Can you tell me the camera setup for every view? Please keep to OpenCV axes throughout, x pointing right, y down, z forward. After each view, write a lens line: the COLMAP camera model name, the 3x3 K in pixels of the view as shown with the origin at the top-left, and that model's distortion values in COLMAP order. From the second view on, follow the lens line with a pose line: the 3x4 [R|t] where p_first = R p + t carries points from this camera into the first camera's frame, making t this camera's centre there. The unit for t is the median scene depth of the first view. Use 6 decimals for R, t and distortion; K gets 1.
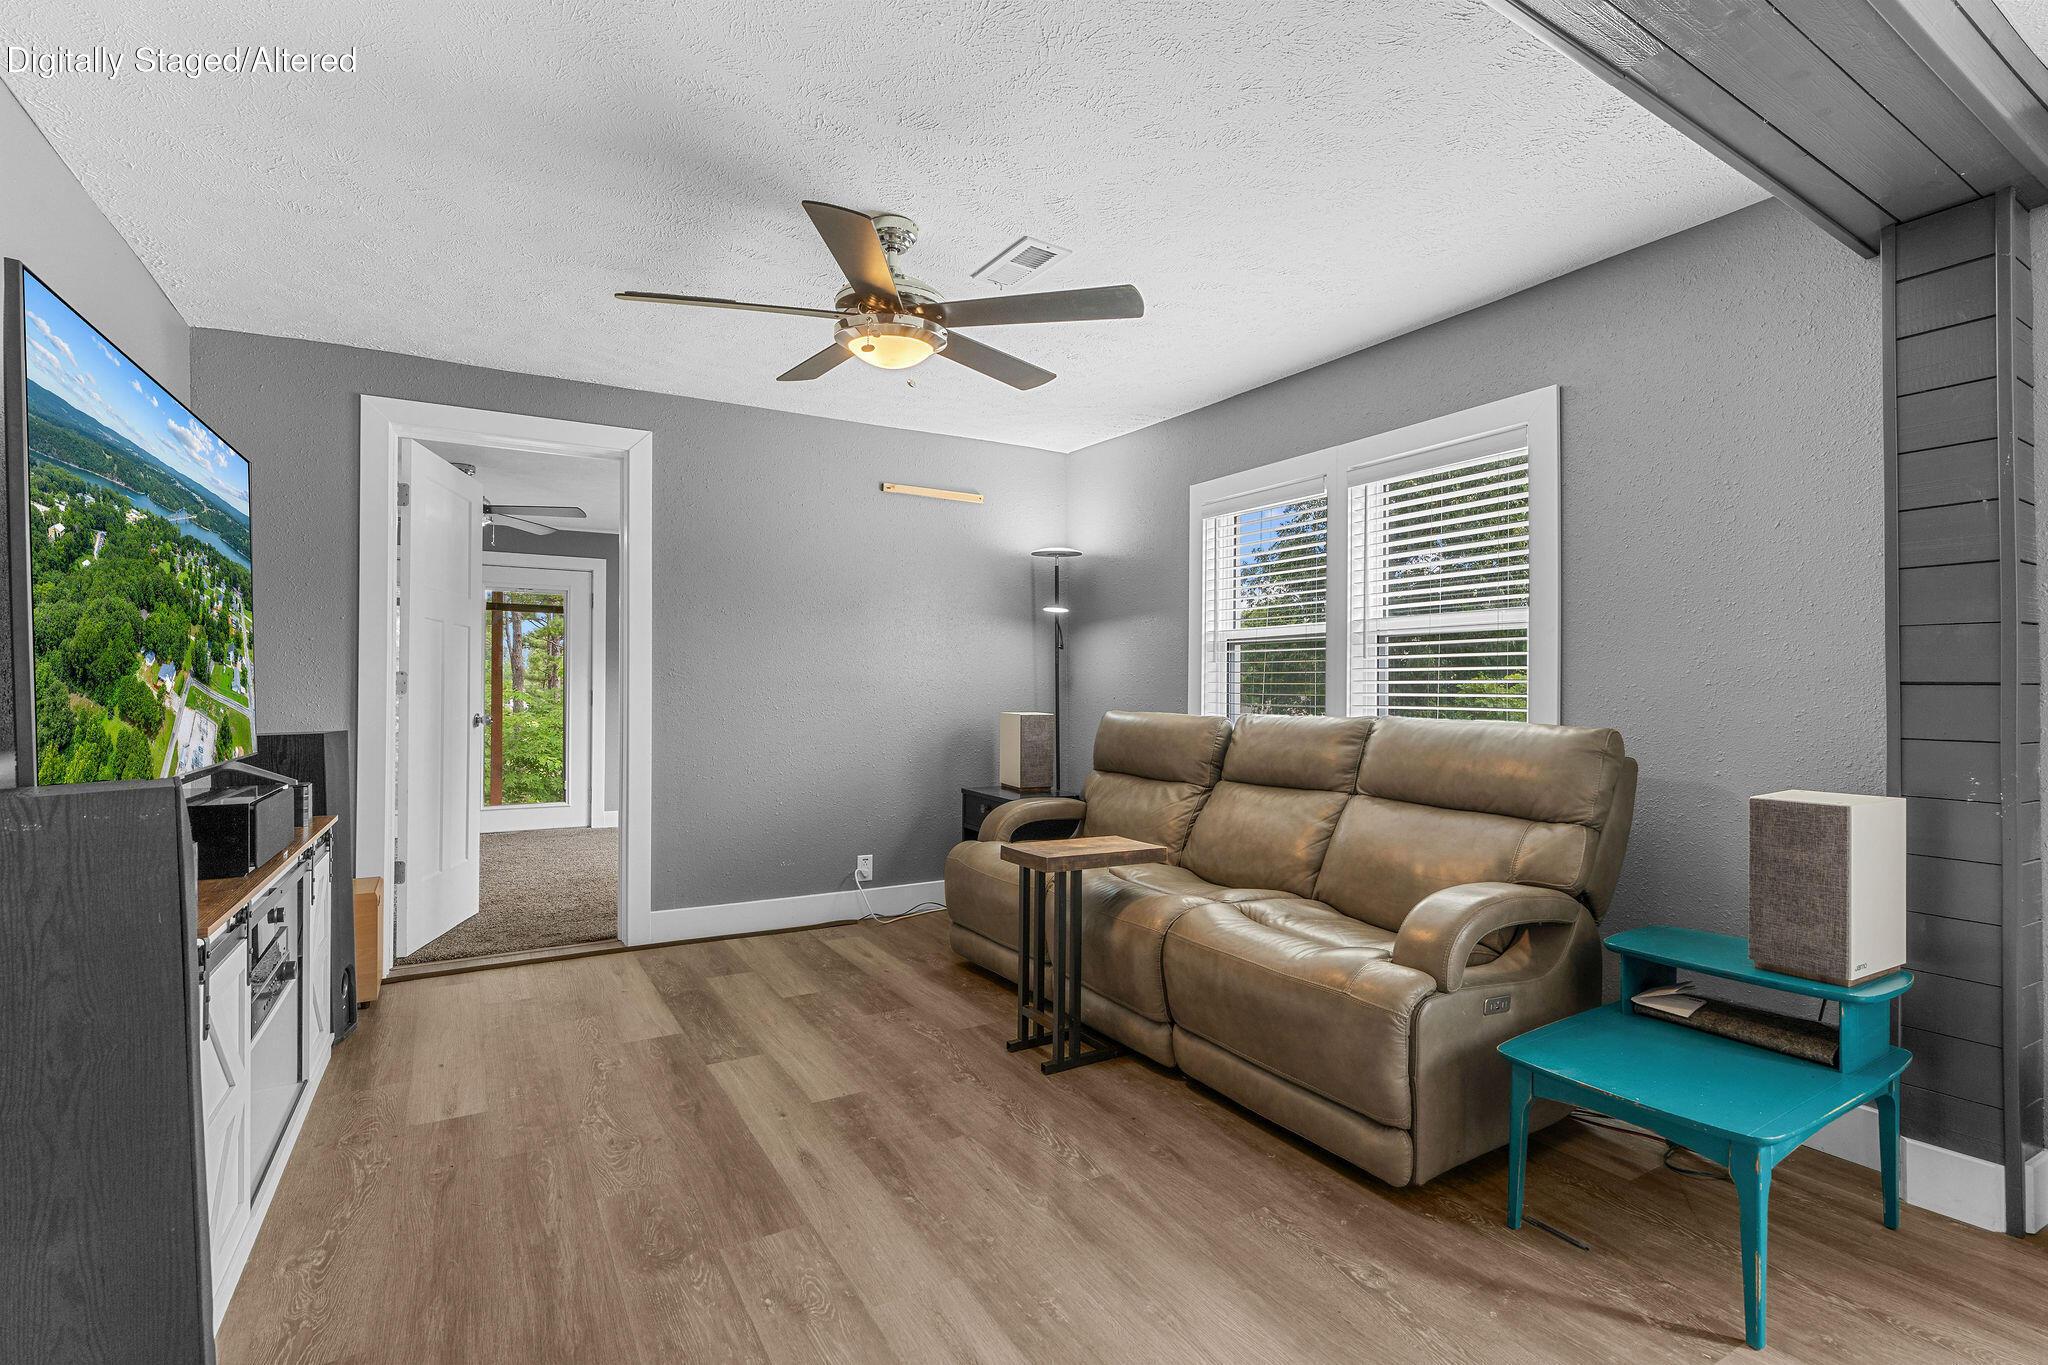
lens RADIAL K [[921.0, 0, 1027.8], [0, 921.0, 690.2], [0, 0, 1]] dist [-0.003816, 0.000354]
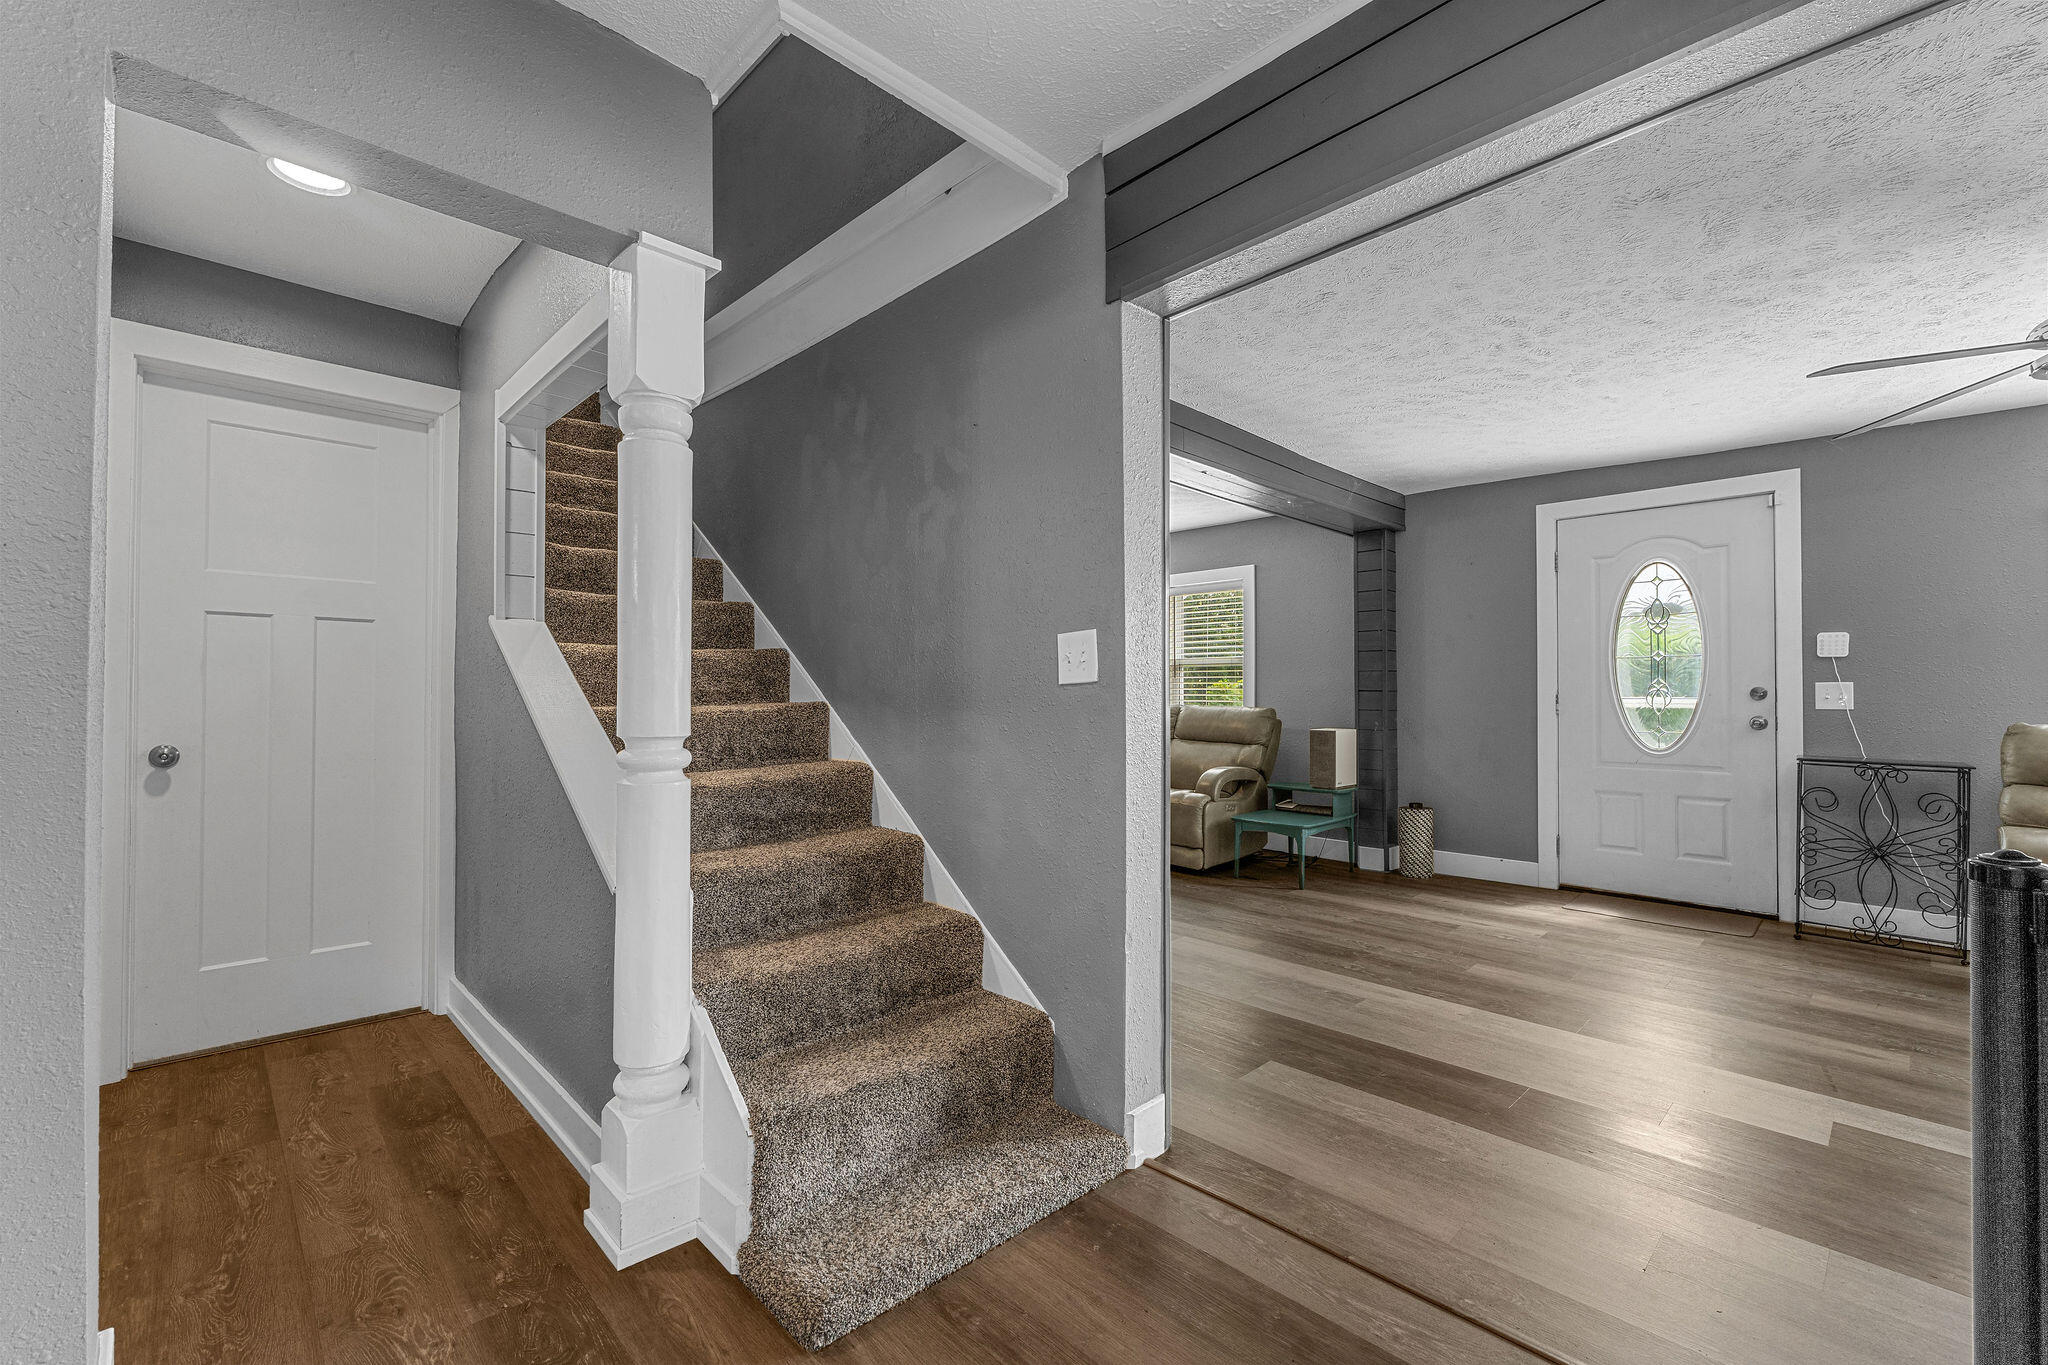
lens RADIAL K [[850.8, 0, 1025.9], [0, 850.8, 685.0], [0, 0, 1]] dist [0.000549, 0.000006]
pose [[0.973185, 0.001987, 0.230017, -0.572043], [-0.001133, 0.999992, -0.003845, -0.012368], [-0.230023, 0.003482, 0.973179, -1.138144]]
